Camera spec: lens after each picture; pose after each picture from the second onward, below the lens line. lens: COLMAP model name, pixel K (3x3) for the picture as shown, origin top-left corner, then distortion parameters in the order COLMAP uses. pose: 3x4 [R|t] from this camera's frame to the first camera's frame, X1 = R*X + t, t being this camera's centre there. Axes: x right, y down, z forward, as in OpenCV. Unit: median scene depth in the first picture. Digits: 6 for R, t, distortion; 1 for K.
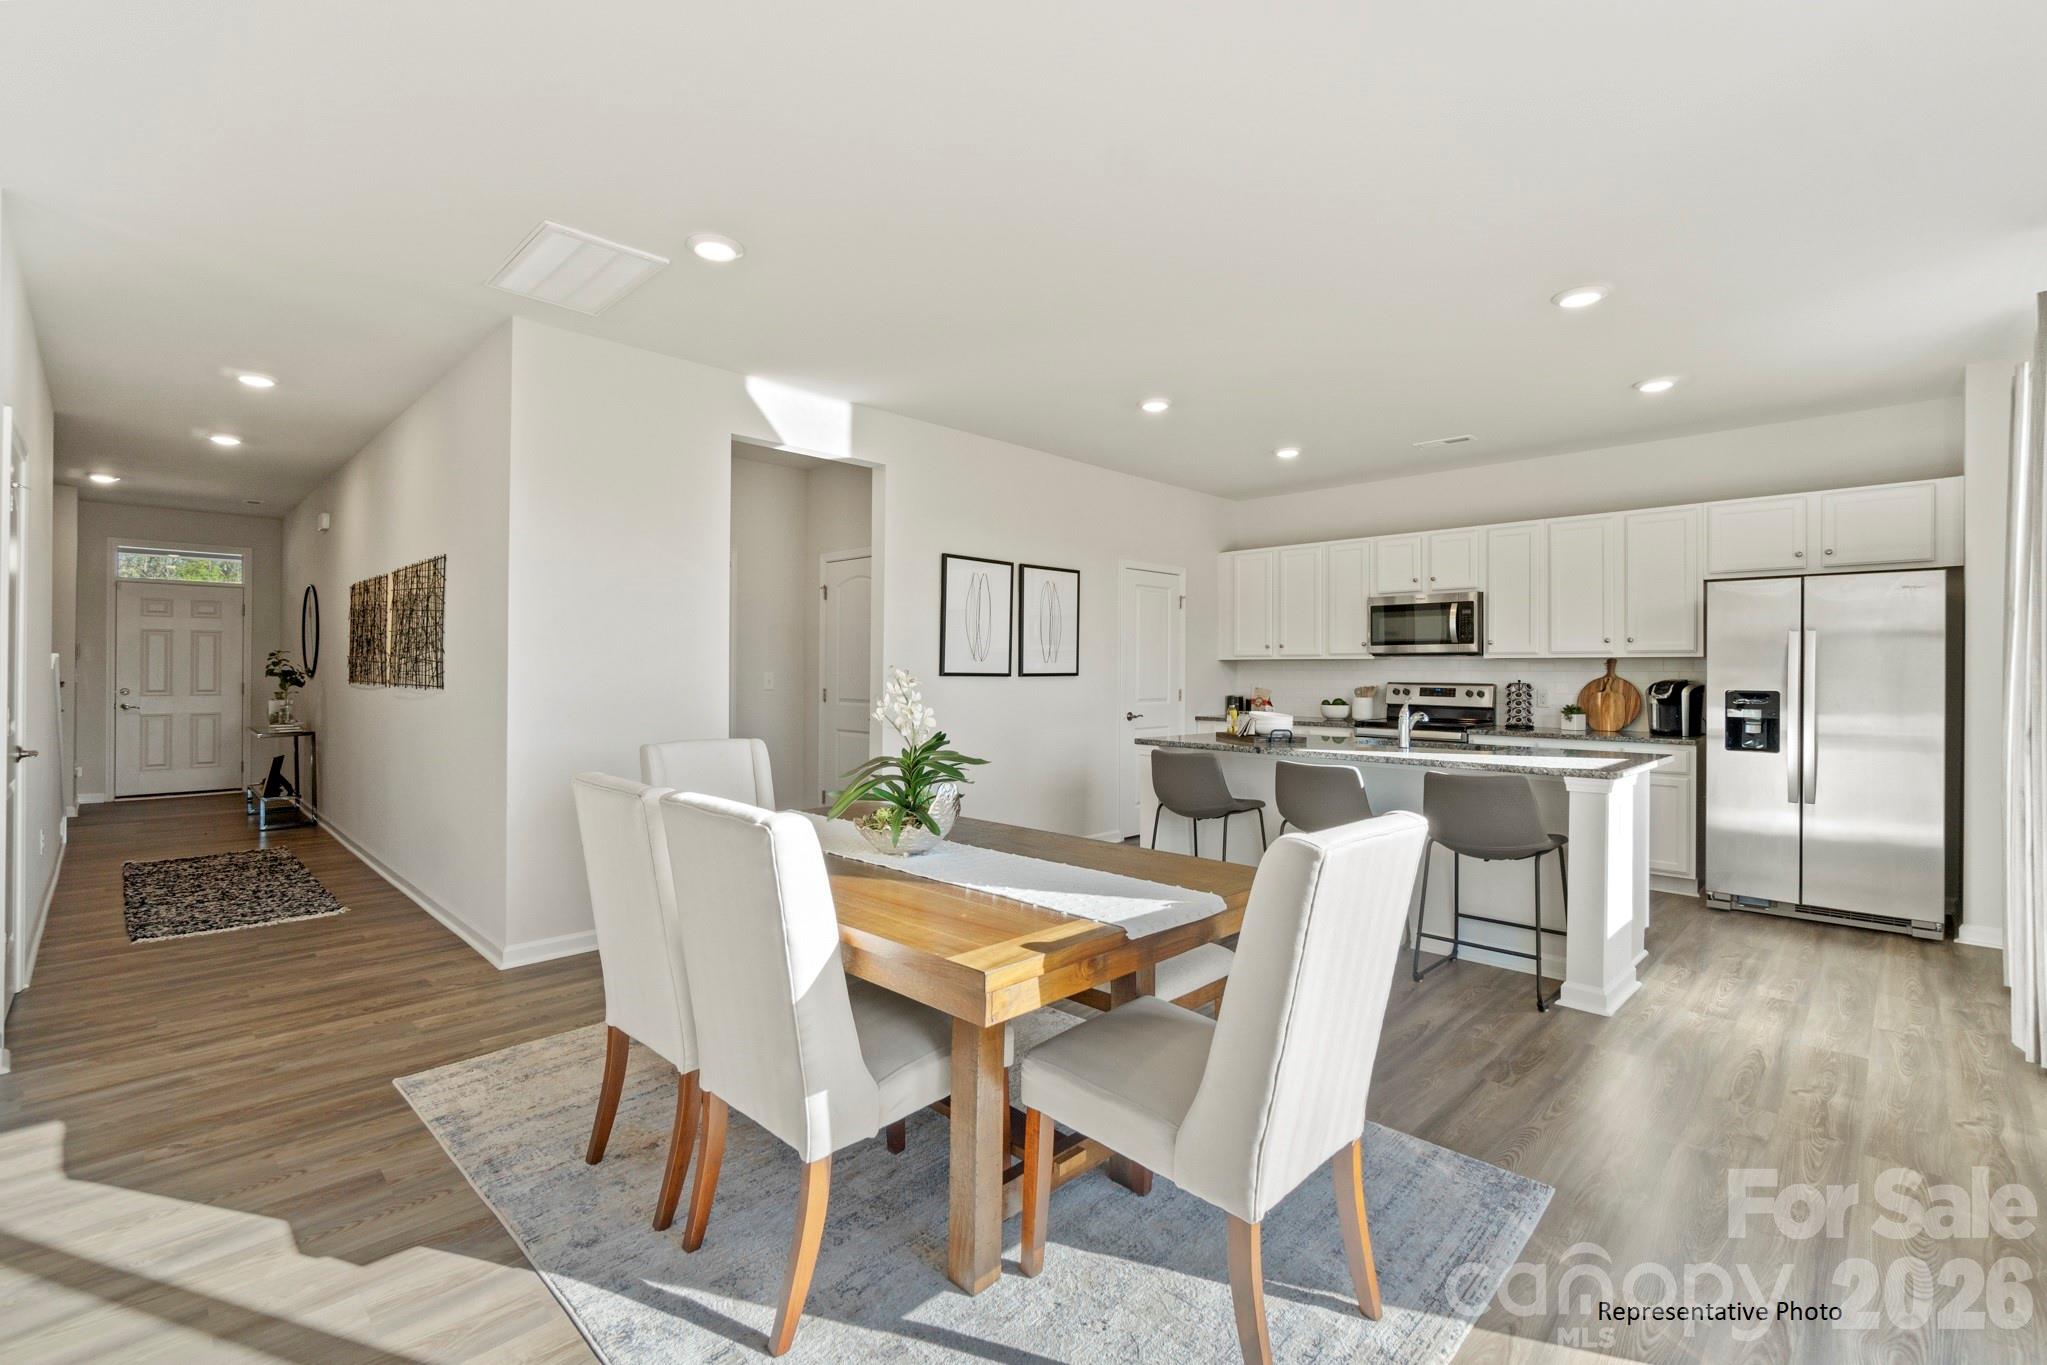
lens RADIAL K [[904.0, 0, 1023.5], [0, 904.0, 682.5], [0, 0, 1]] dist [0.000100, -0.000014]
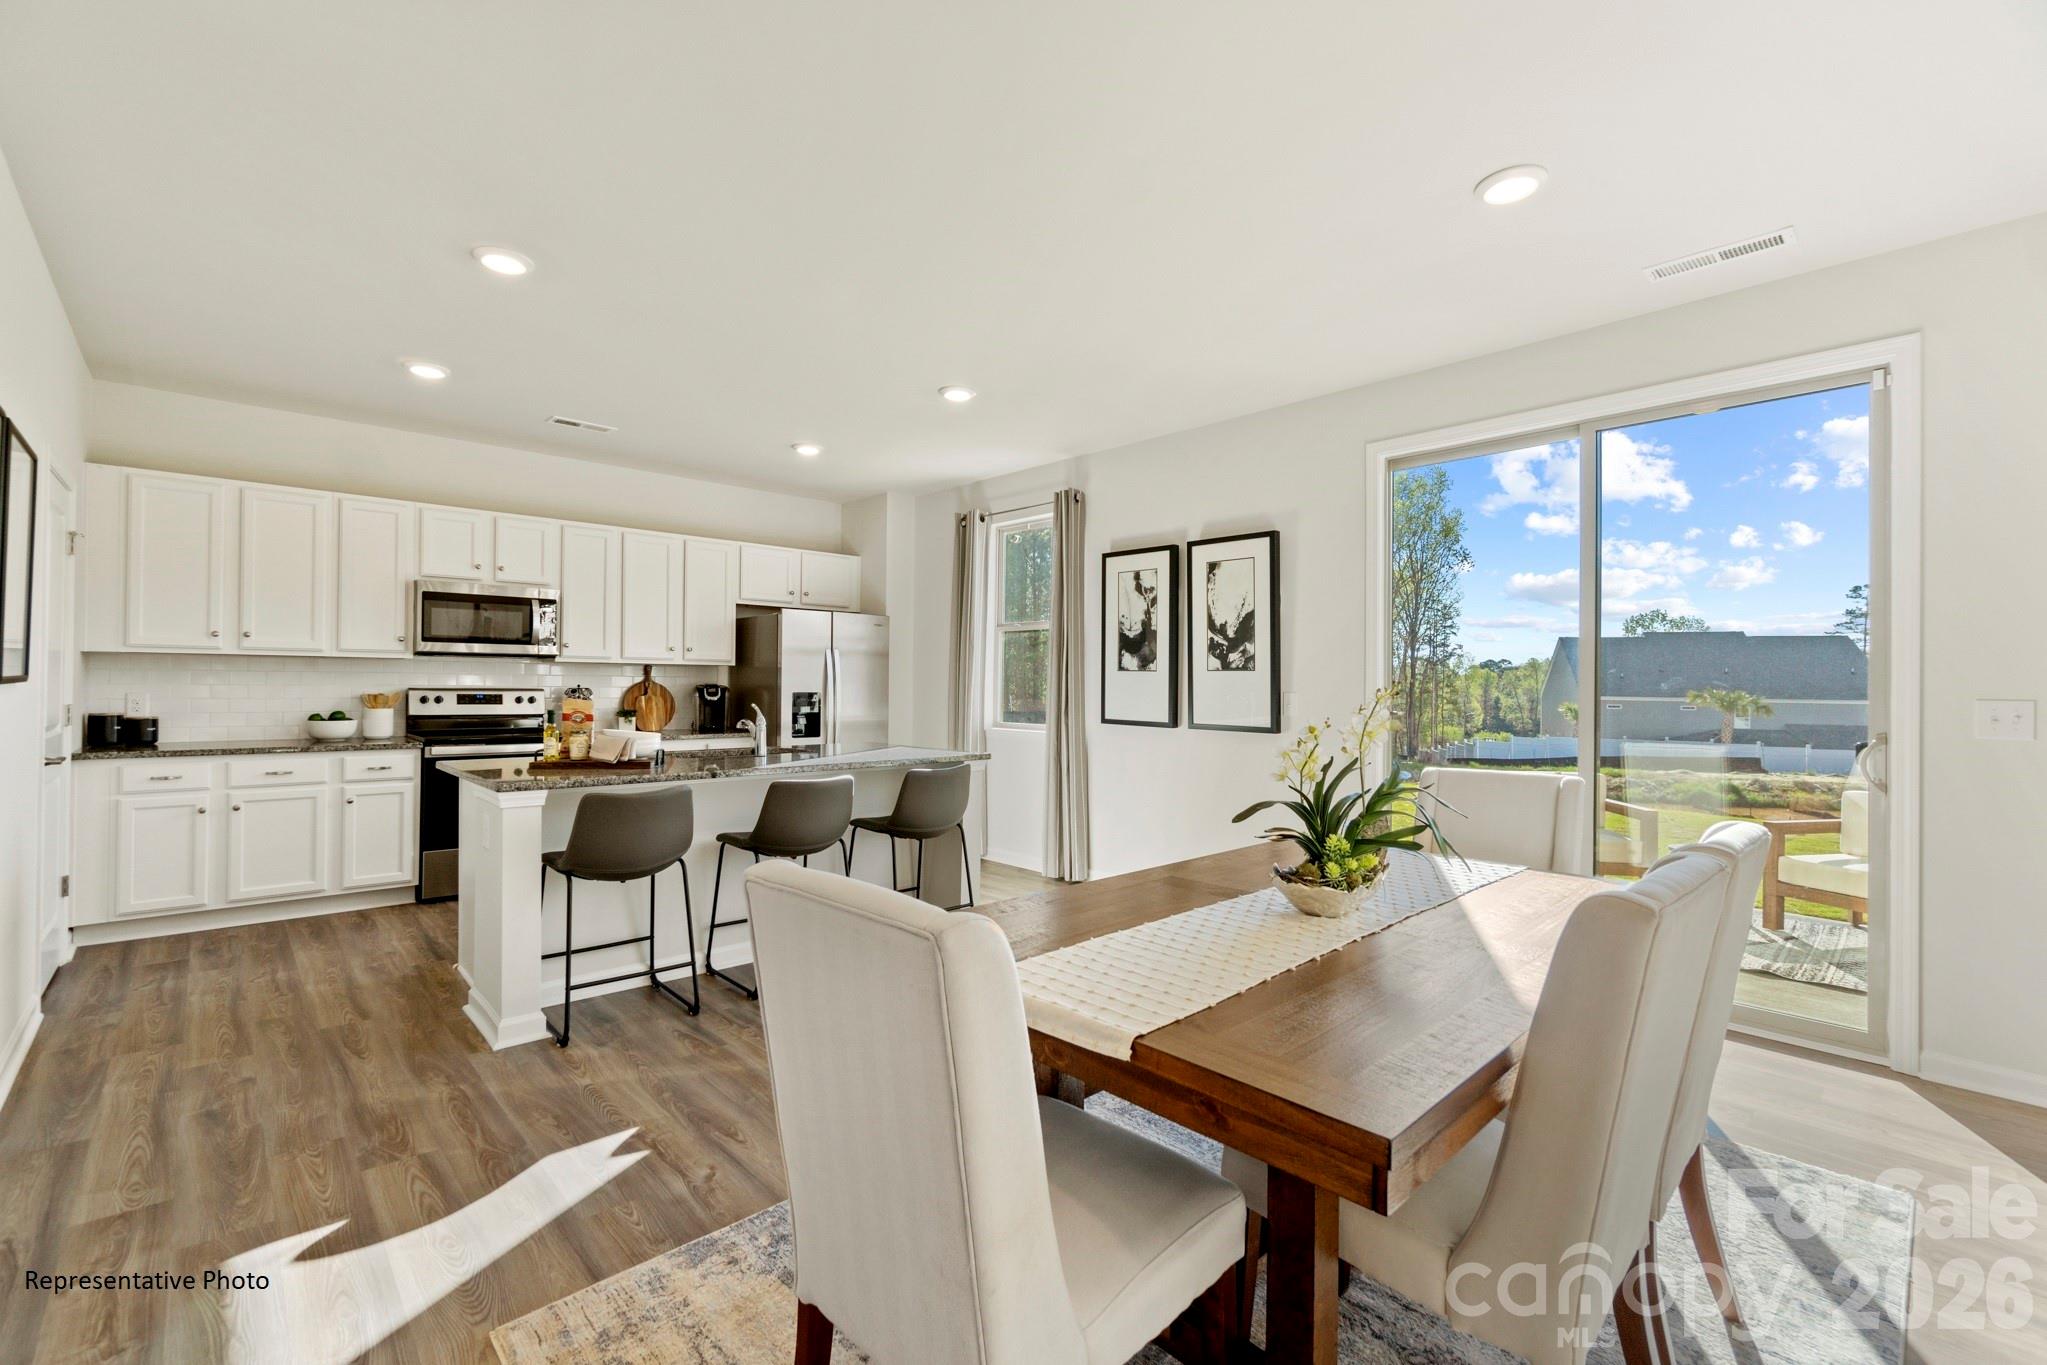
lens RADIAL K [[846.1, 0, 1023.5], [0, 846.1, 682.5], [0, 0, 1]] dist [-0.000799, -0.000046]
pose [[0.055816, -0.012654, 0.998361, -0.319116], [-0.008433, 0.999878, 0.013145, -0.020277], [-0.998405, -0.009153, 0.055702, 0.452915]]
